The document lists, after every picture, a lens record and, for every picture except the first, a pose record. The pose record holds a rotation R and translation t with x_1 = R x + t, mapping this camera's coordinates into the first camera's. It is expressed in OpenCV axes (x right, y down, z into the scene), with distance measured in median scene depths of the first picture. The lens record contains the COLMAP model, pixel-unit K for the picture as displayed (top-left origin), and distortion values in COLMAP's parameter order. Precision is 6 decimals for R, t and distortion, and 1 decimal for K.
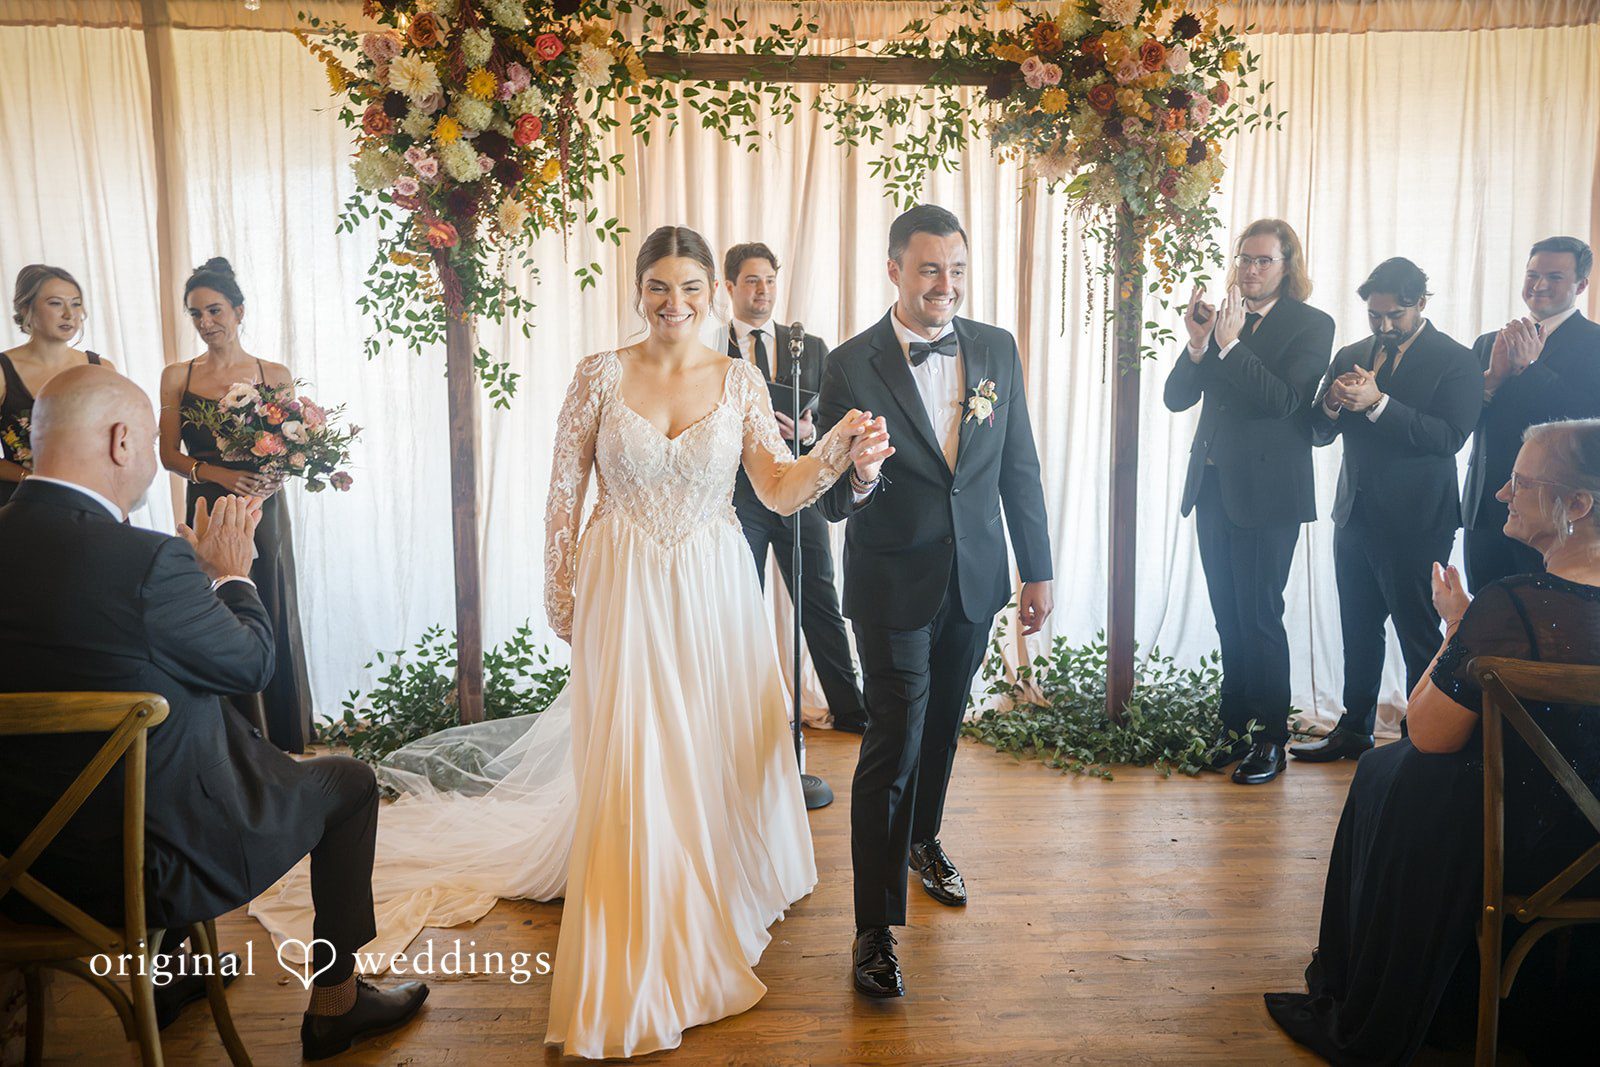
lens RADIAL K [[1259.0, 0, 797.3], [0, 1259.0, 542.1], [0, 0, 1]] dist [0.001189, -0.000206]
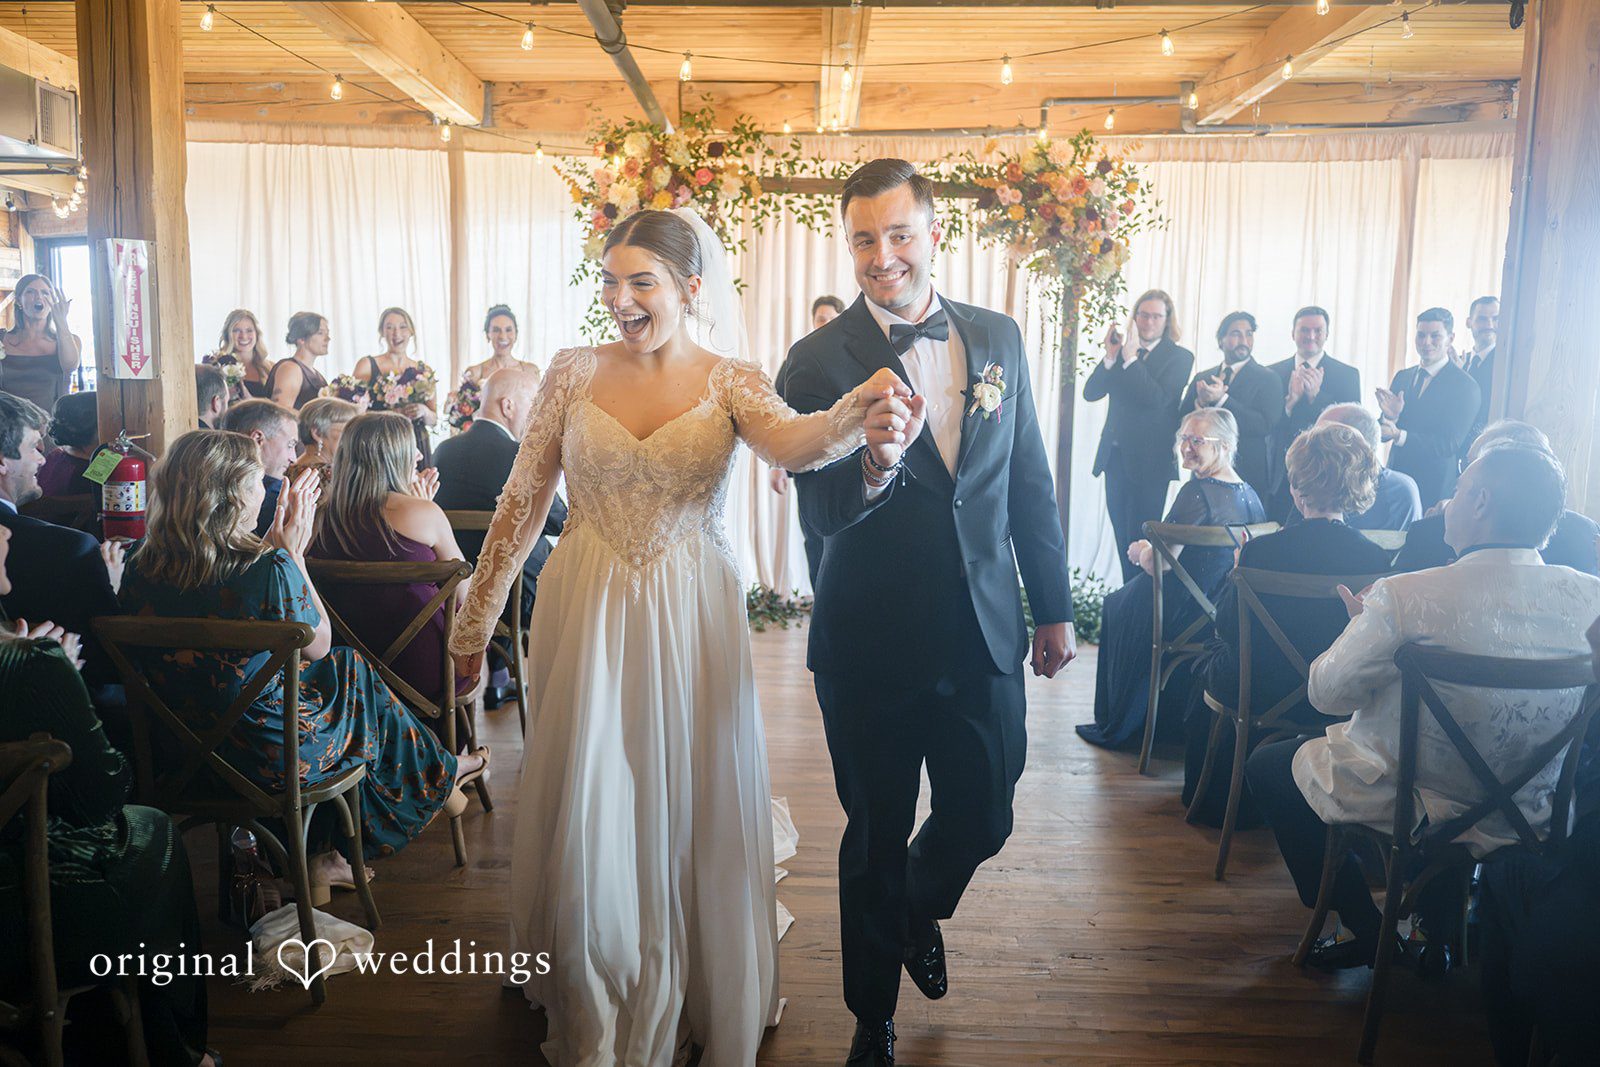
lens RADIAL K [[1205.2, 0, 800.0], [0, 1205.2, 533.5], [0, 0, 1]] dist [0.001274, -0.003304]
pose [[0.996502, 0.034920, -0.075929, 0.058337], [-0.035433, 0.999357, -0.005409, 0.069663], [0.075691, 0.008081, 0.997099, -0.513208]]
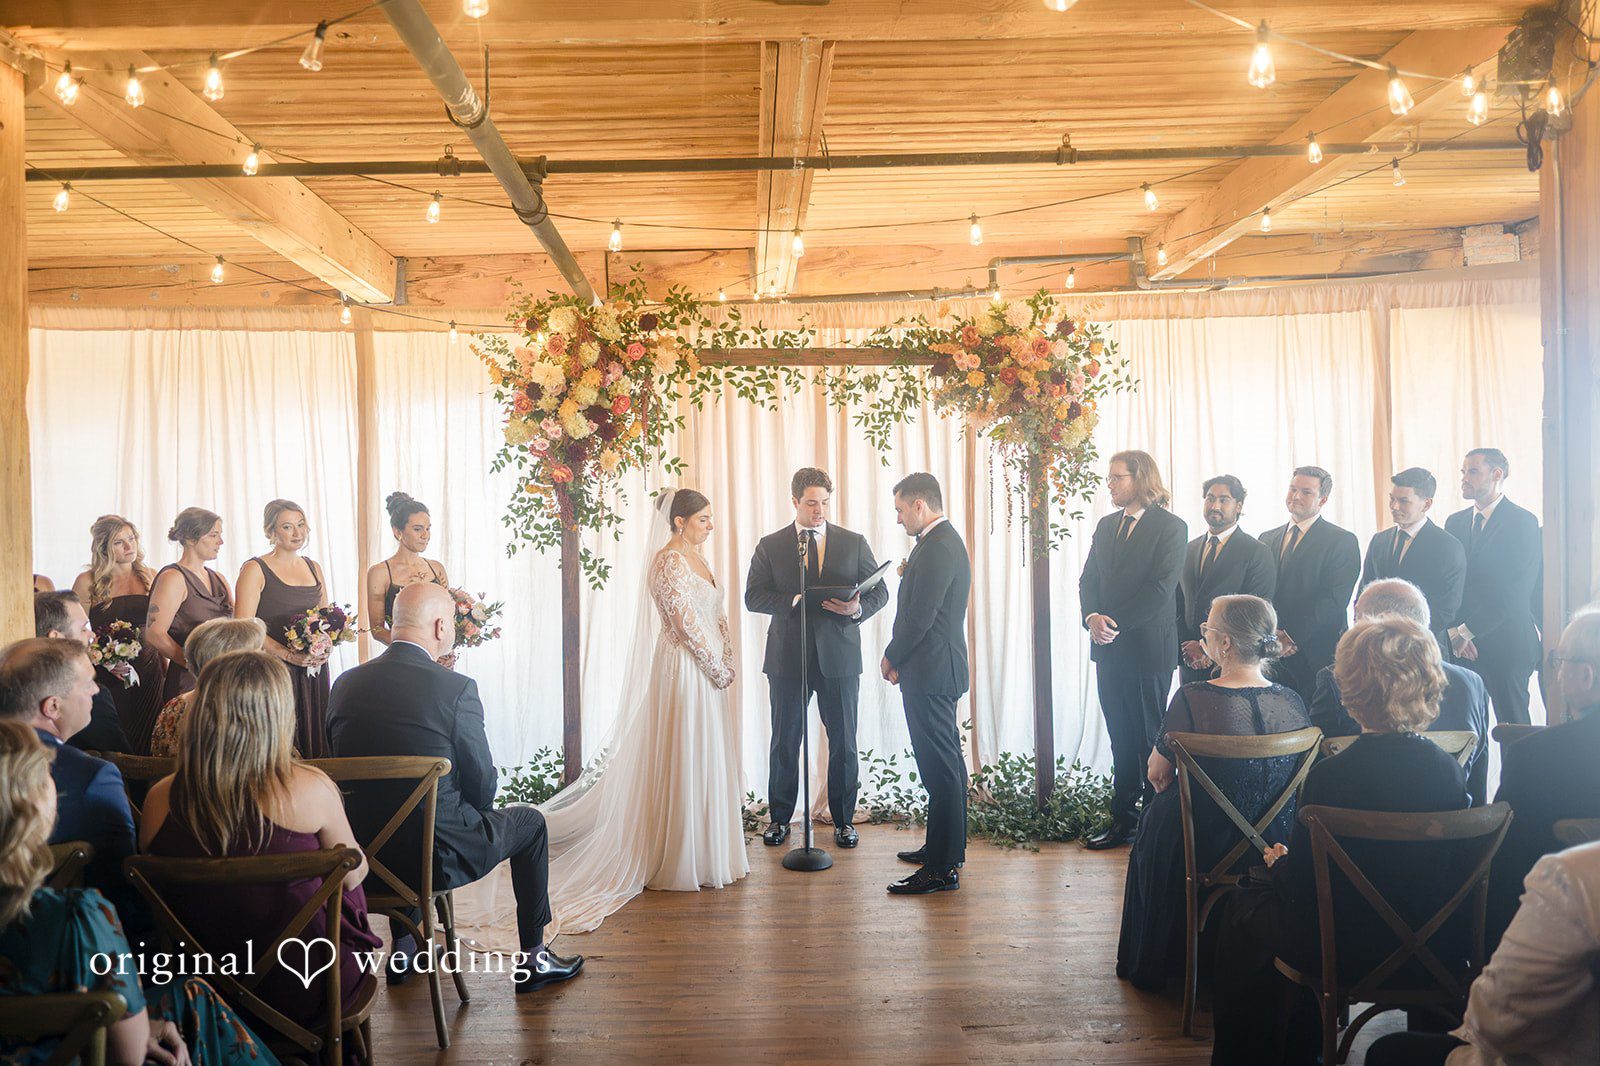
lens RADIAL K [[1219.0, 0, 794.6], [0, 1219.0, 548.1], [0, 0, 1]] dist [-0.000035, 0.001272]
pose [[0.999484, -0.013499, -0.029151, 0.029091], [0.009846, 0.992480, -0.122012, 0.018083], [0.030579, 0.121662, 0.992100, -0.382352]]
